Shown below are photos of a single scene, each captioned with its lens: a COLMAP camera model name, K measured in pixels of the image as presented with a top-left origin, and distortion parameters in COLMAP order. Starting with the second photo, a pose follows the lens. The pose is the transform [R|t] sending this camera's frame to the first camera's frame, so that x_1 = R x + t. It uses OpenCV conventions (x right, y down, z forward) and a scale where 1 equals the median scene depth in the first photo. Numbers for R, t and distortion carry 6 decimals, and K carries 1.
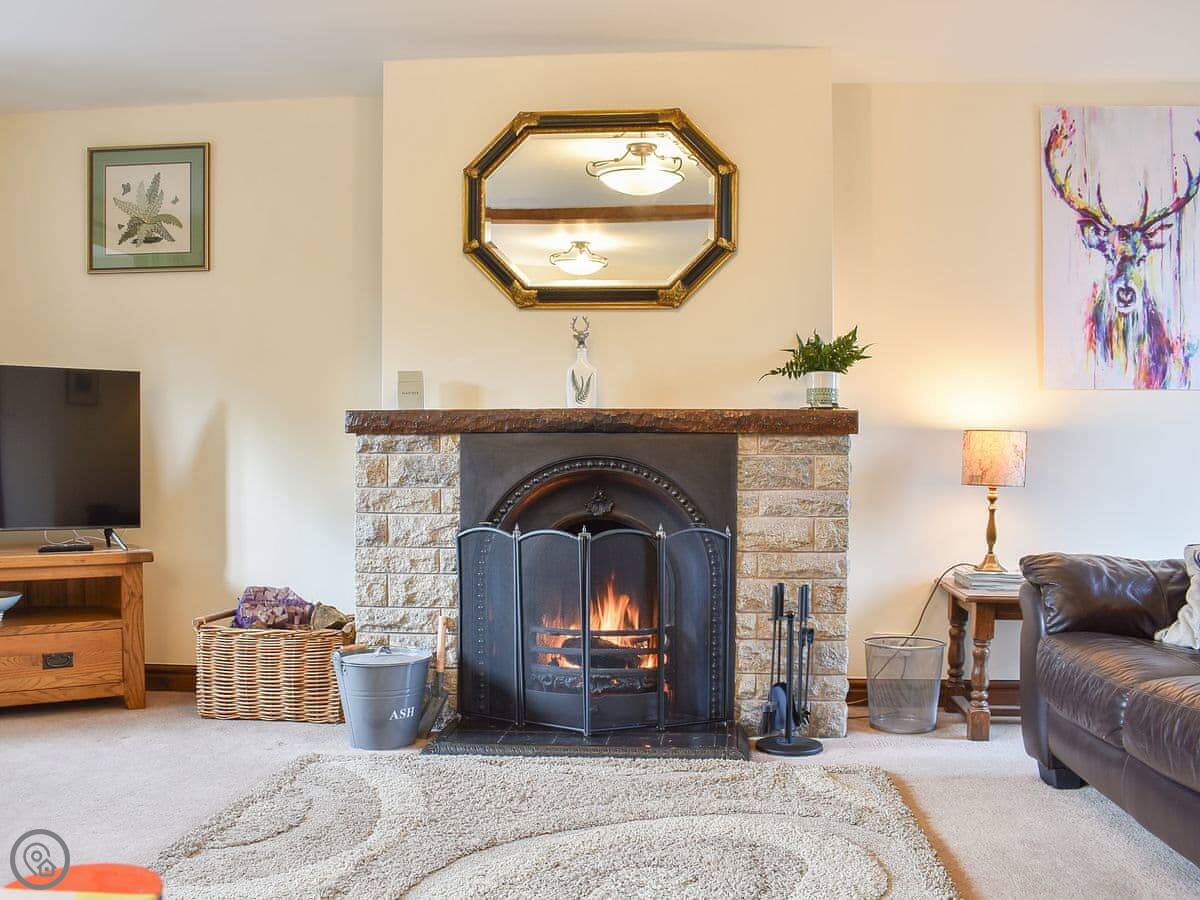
lens RADIAL K [[1103.3, 0, 645.5], [0, 1103.3, 481.7], [0, 0, 1]] dist [-0.079748, 0.010774]
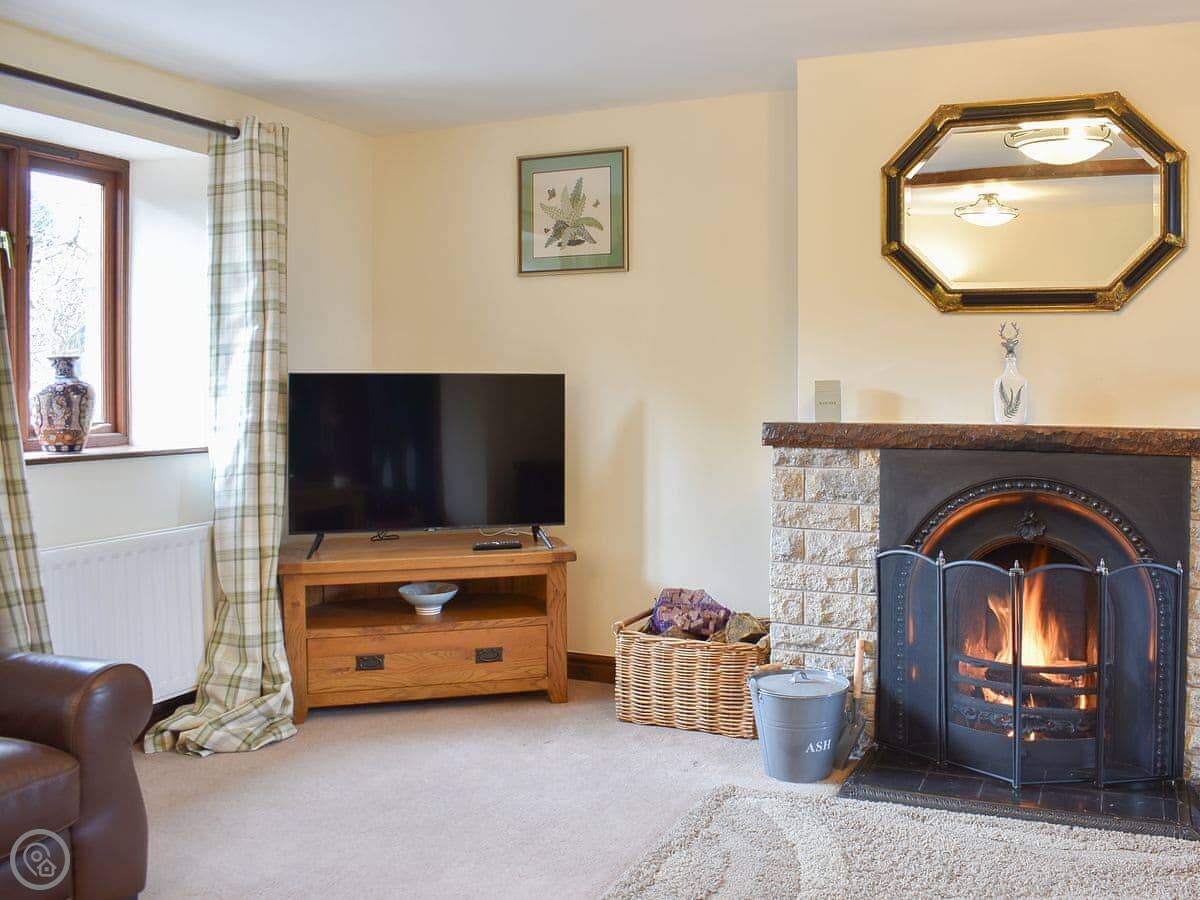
lens RADIAL K [[1083.2, 0, 702.1], [0, 1083.2, 370.4], [0, 0, 1]] dist [-0.087133, 0.010337]
pose [[0.953417, -0.001481, -0.301652, -0.032774], [-0.005434, 0.999741, -0.022086, -0.089429], [0.301607, 0.022696, 0.953162, 0.060285]]
